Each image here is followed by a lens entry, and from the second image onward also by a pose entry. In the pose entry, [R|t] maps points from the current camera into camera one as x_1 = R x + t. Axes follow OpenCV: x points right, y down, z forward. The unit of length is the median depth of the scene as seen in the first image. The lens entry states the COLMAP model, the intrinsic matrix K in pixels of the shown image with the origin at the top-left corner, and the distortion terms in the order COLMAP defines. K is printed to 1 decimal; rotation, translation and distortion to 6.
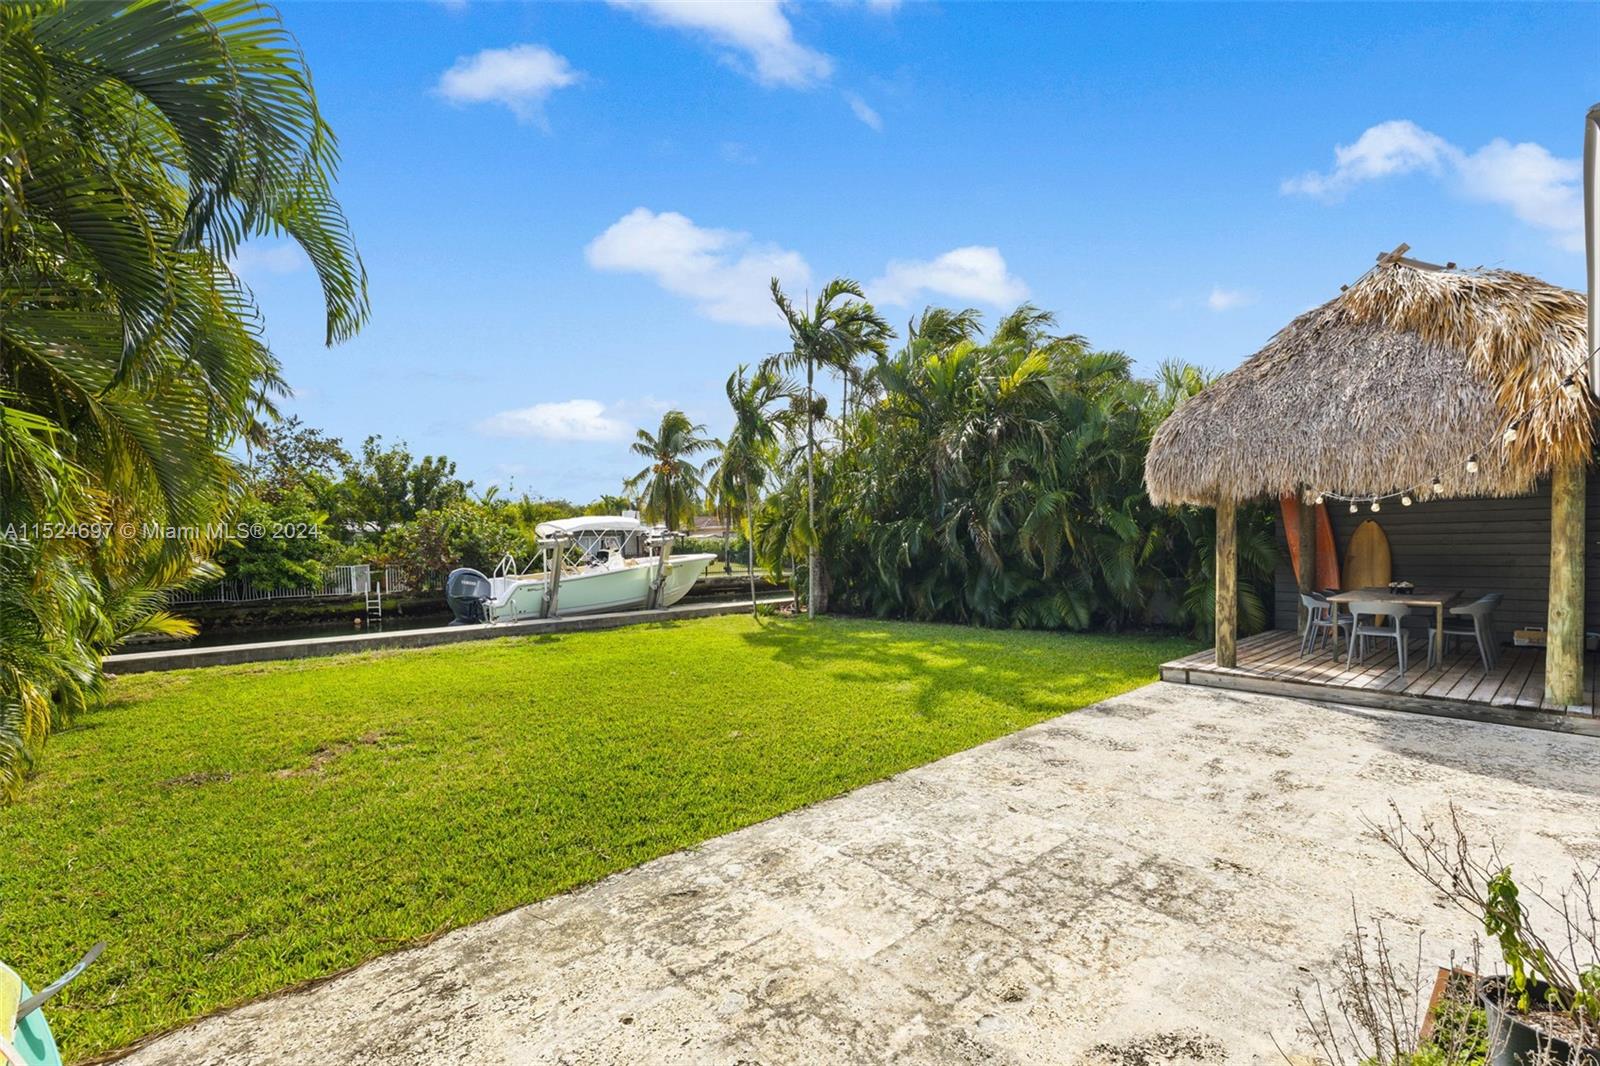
lens RADIAL K [[666.8, 0, 800.0], [0, 666.8, 533.0], [0, 0, 1]] dist [0.000580, 0.000533]
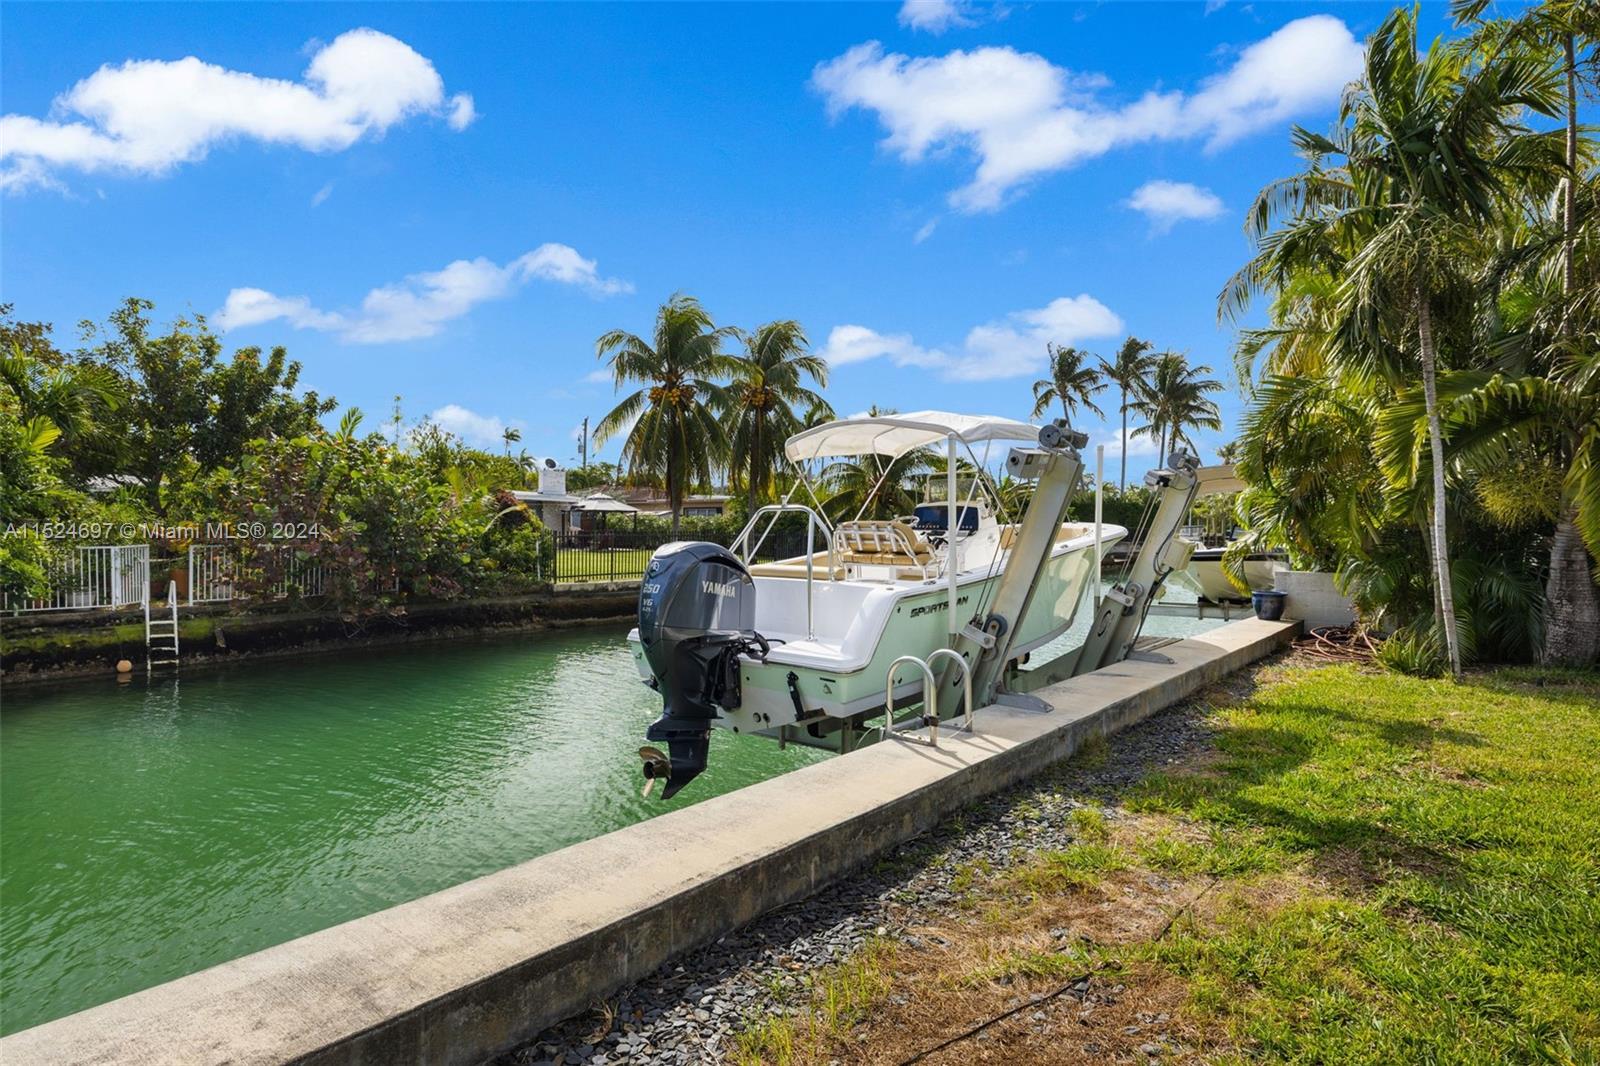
lens RADIAL K [[816.9, 0, 804.2], [0, 816.9, 517.0], [0, 0, 1]] dist [0.002573, 0.000483]
pose [[0.985208, 0.020581, 0.170123, -0.289389], [-0.019071, 0.999763, -0.010506, 0.025616], [-0.170299, 0.007106, 0.985367, 0.351858]]
